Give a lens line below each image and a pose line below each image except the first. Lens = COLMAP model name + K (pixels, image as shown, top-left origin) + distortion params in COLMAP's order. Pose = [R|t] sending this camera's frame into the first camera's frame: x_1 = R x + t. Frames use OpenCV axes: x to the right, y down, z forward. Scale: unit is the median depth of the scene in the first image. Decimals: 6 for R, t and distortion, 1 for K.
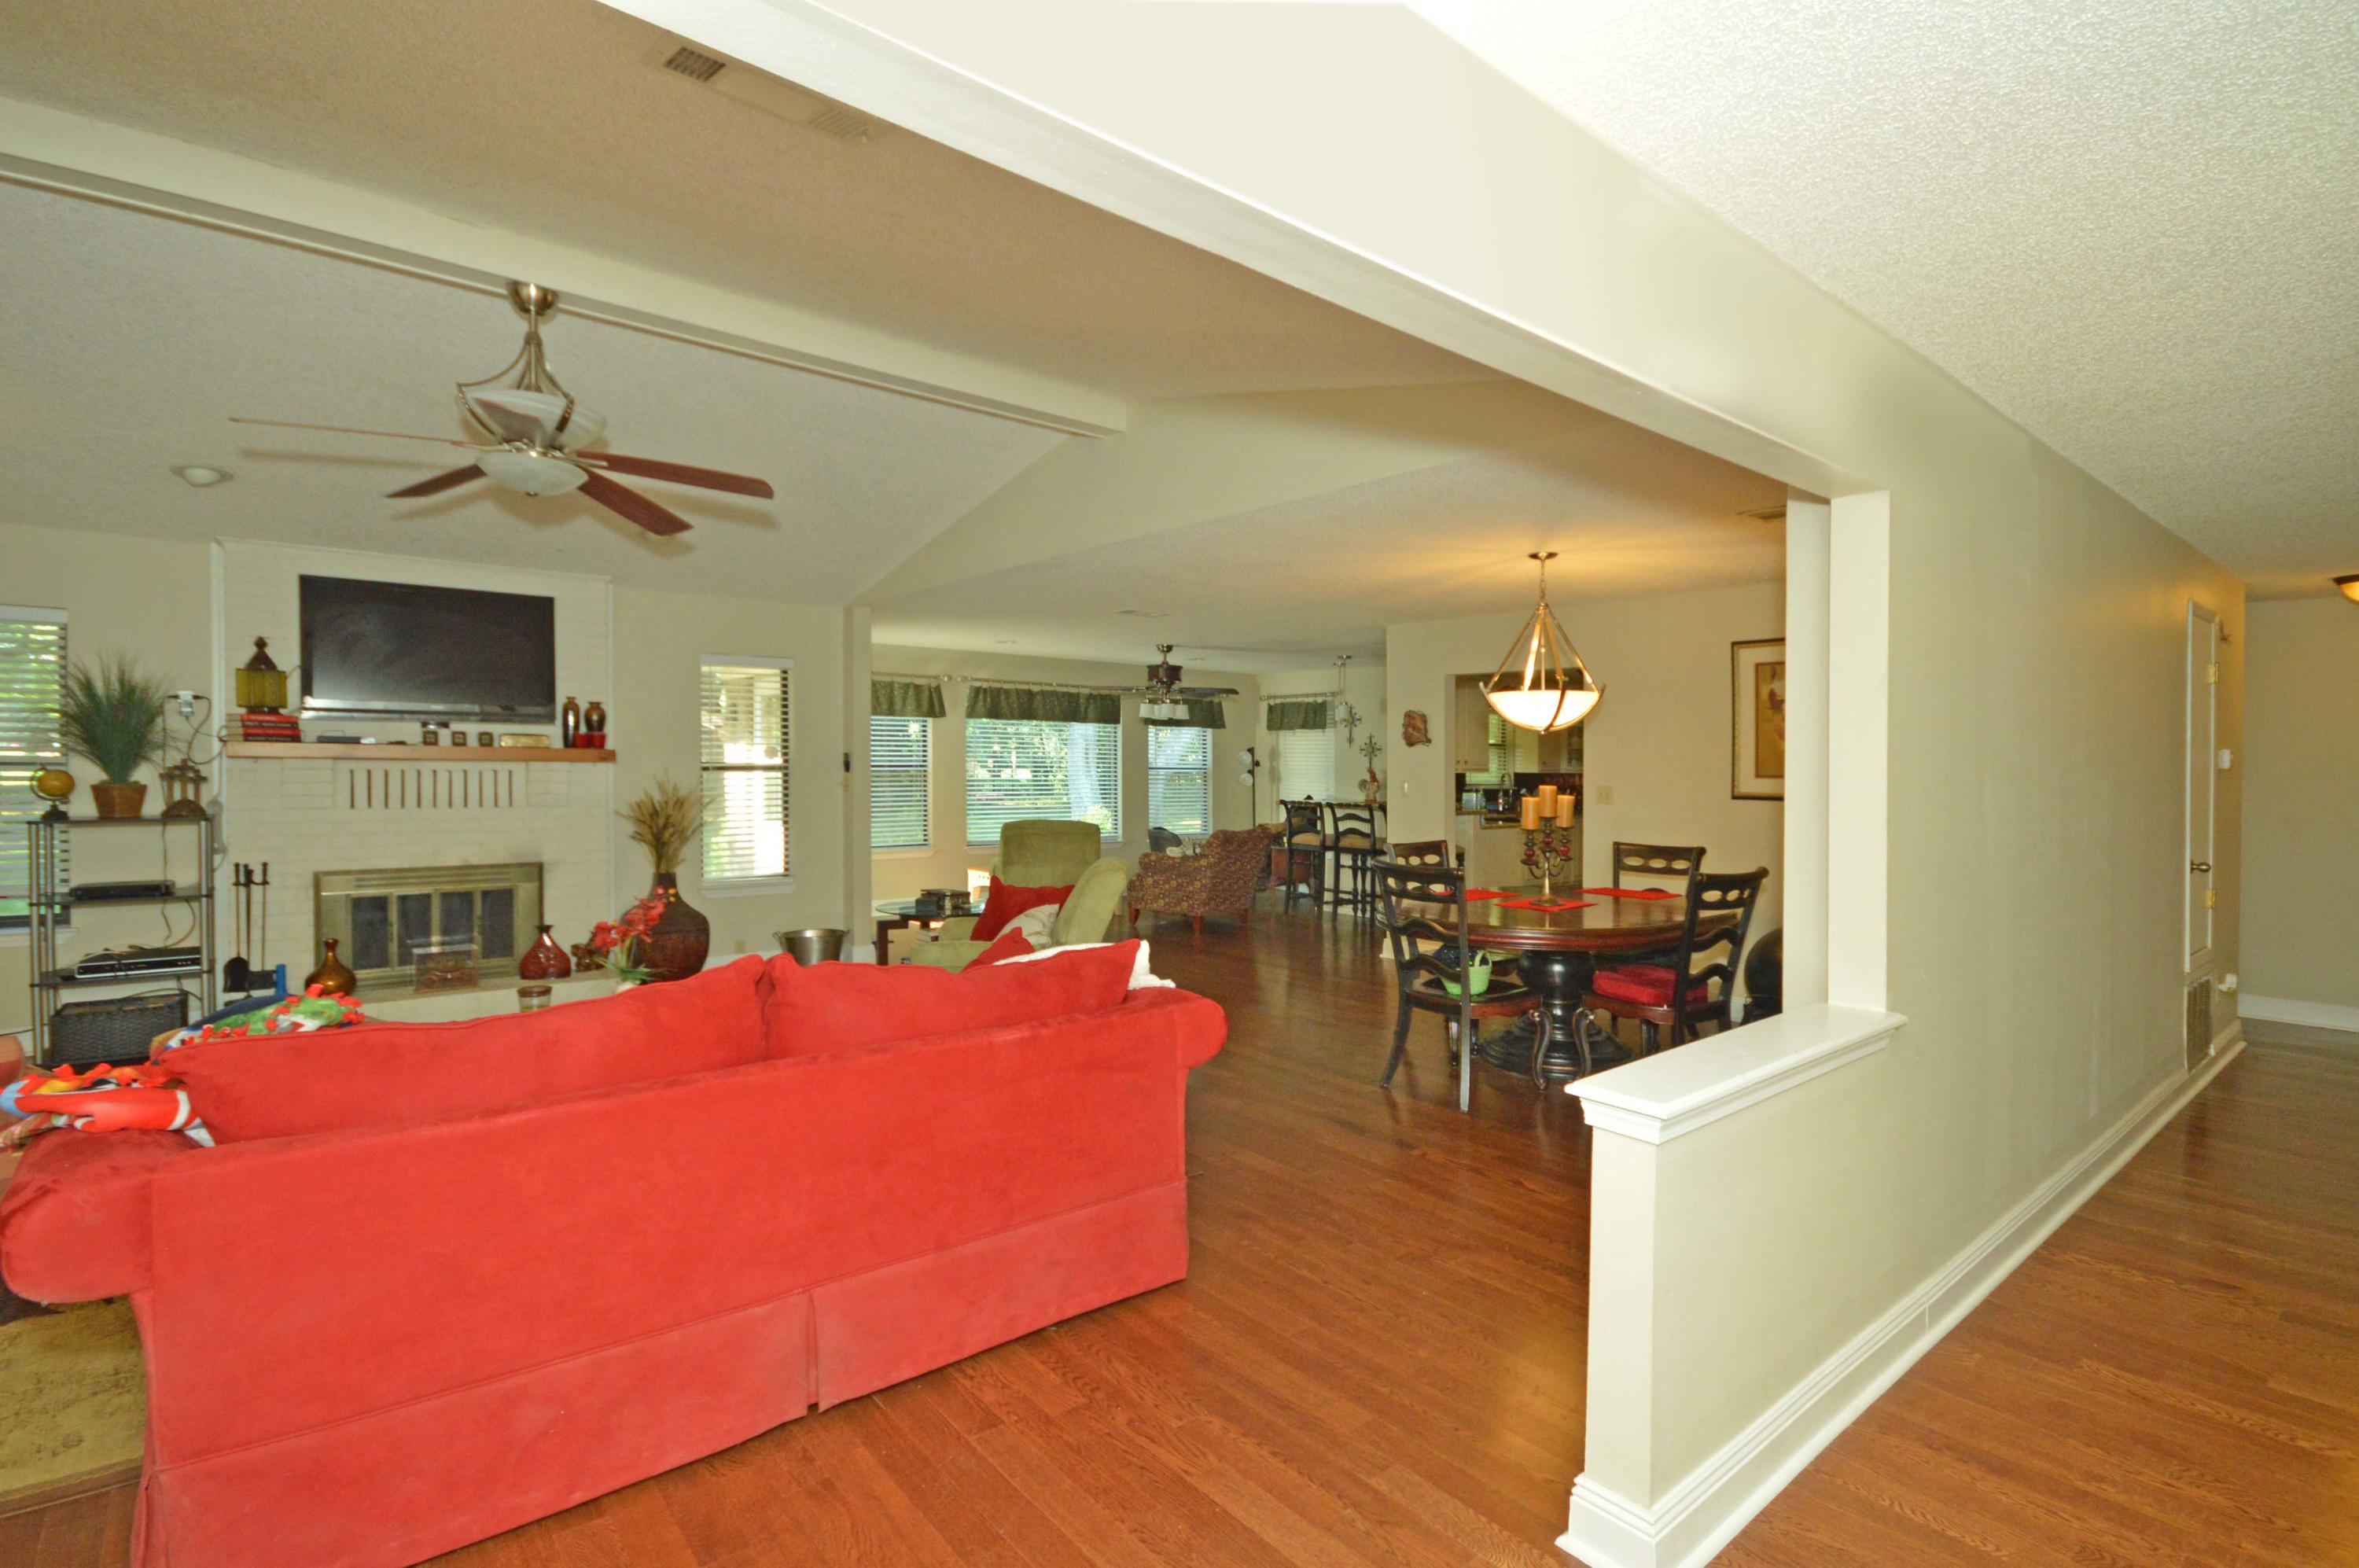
lens RADIAL K [[1091.3, 0, 1176.1], [0, 1091.3, 782.9], [0, 0, 1]] dist [0.003189, -0.007828]
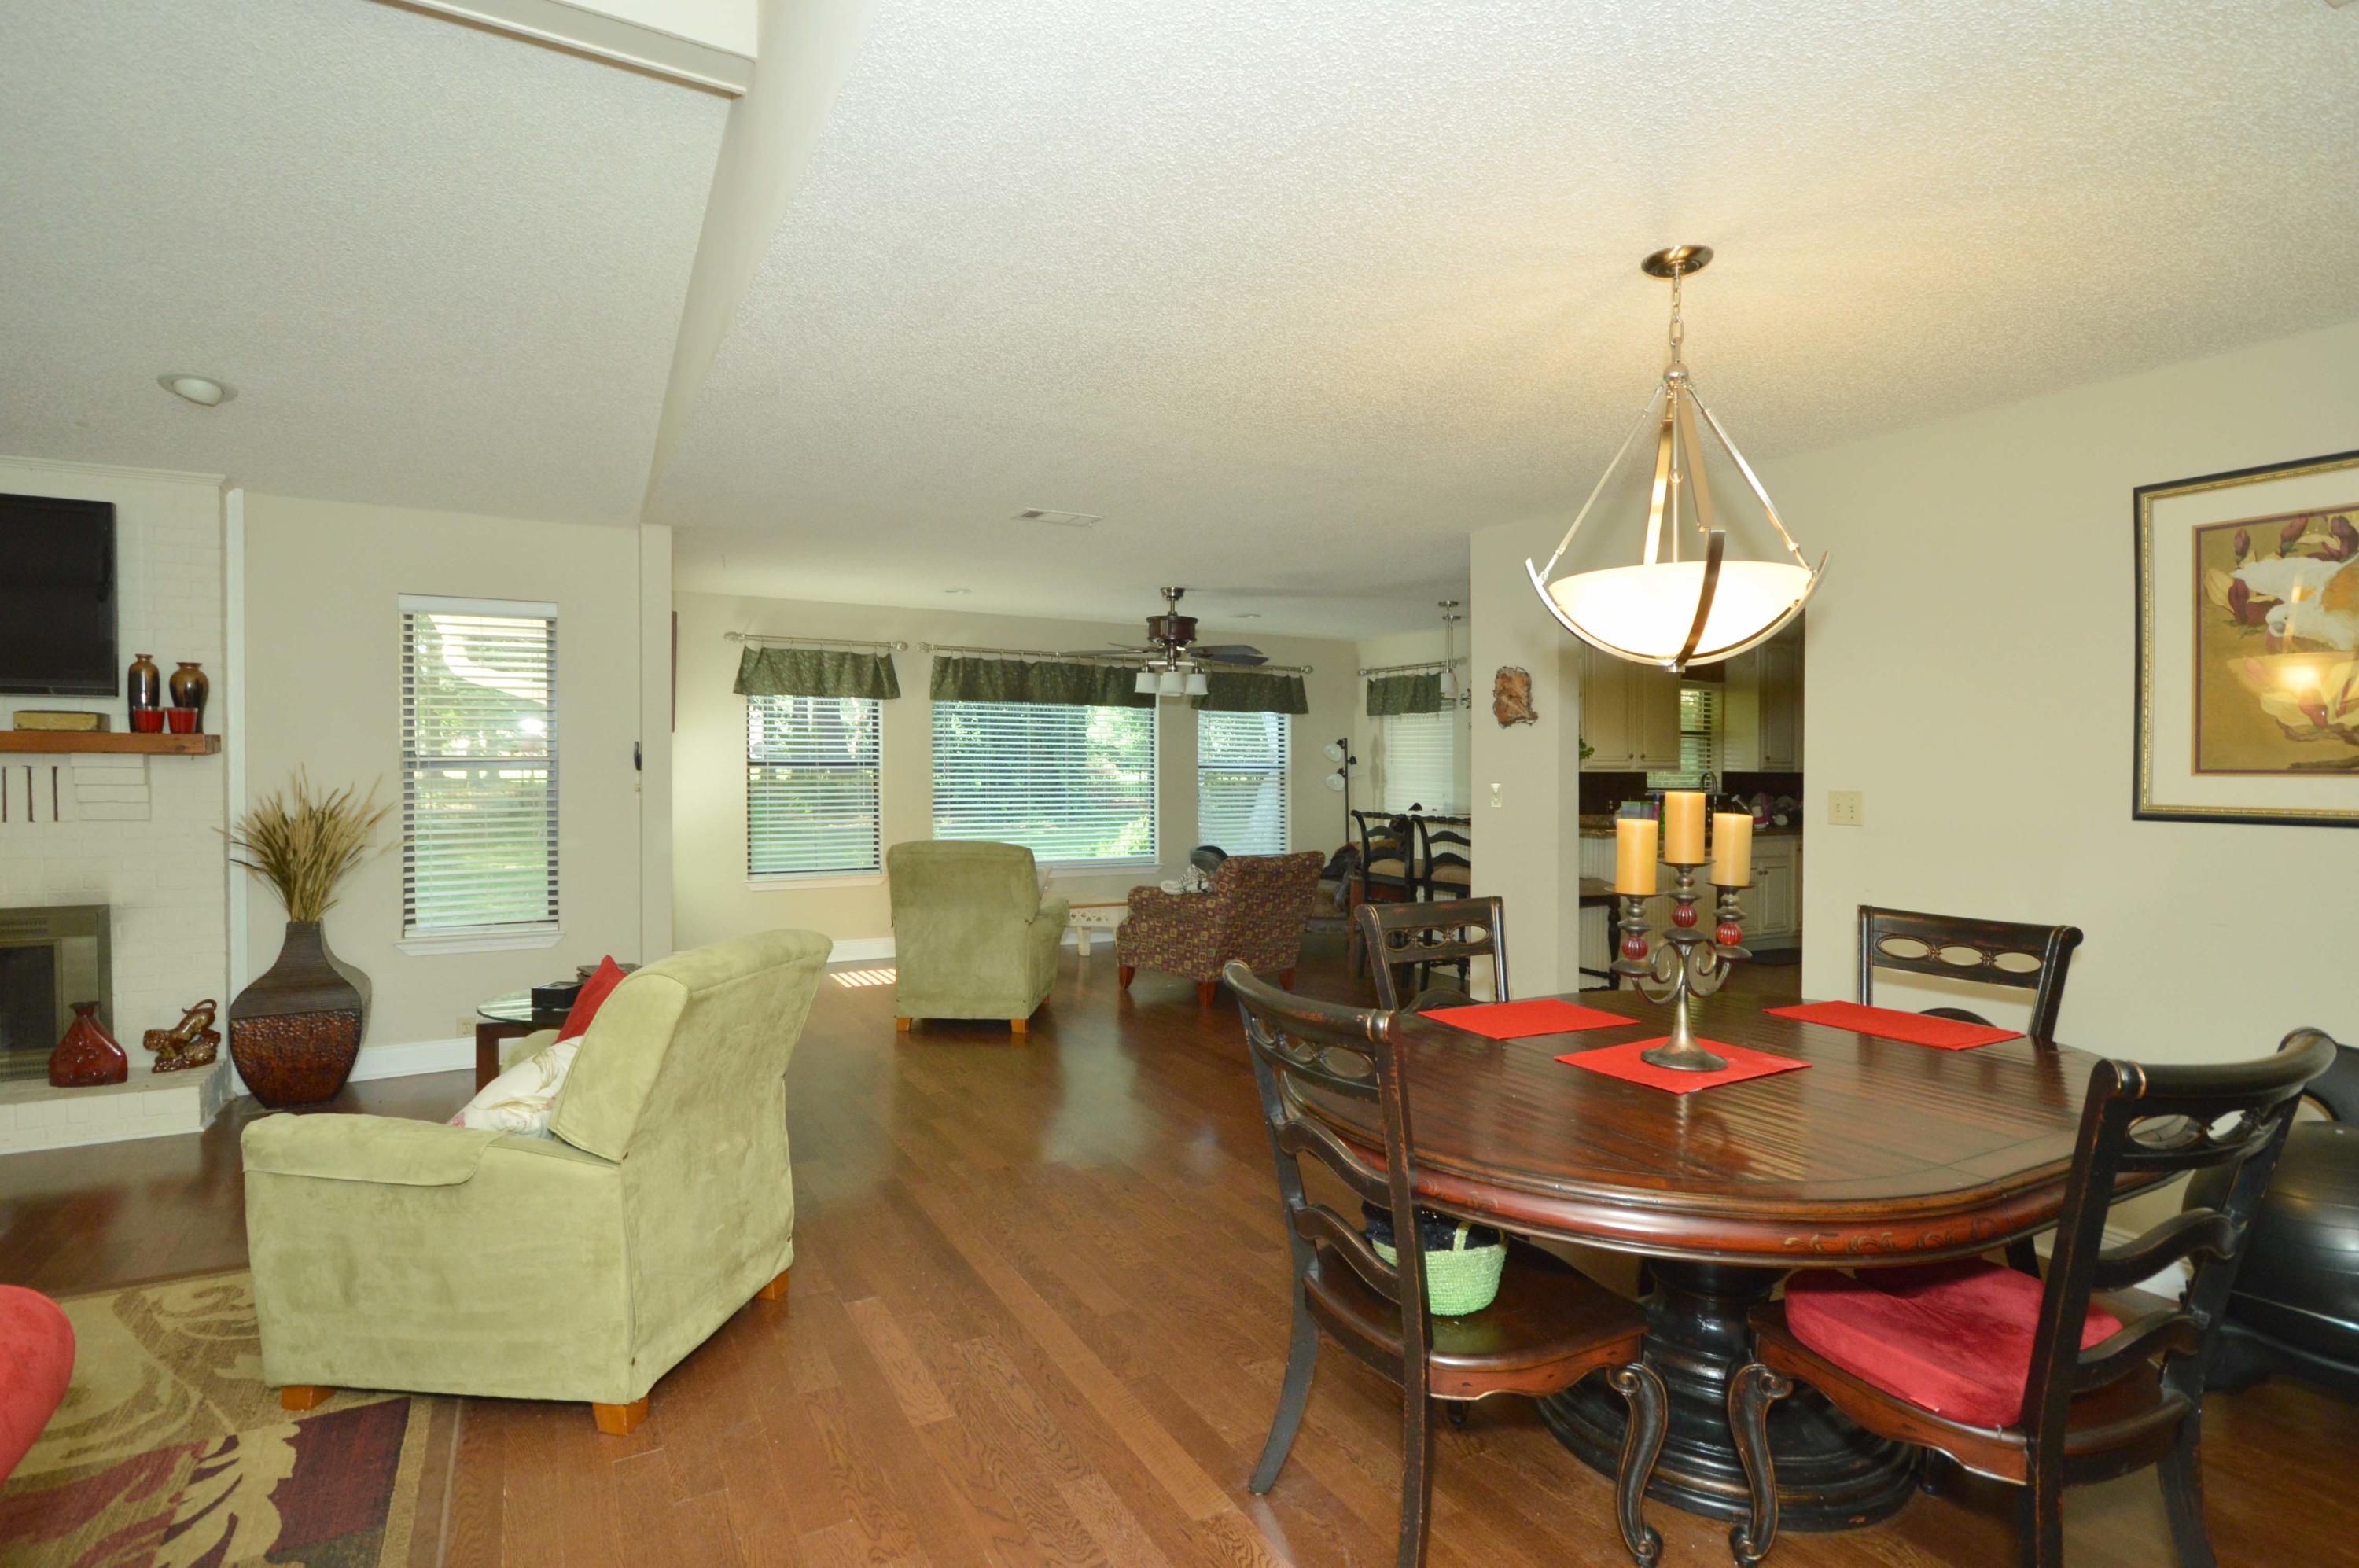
lens RADIAL K [[1144.3, 0, 1179.5], [0, 1144.3, 784.0], [0, 0, 1]] dist [0.012059, -0.000086]
pose [[0.985512, -0.000156, -0.169608, 0.116876], [-0.000325, 0.999996, -0.002811, 0.000553], [0.169608, 0.002825, 0.985508, 0.274344]]
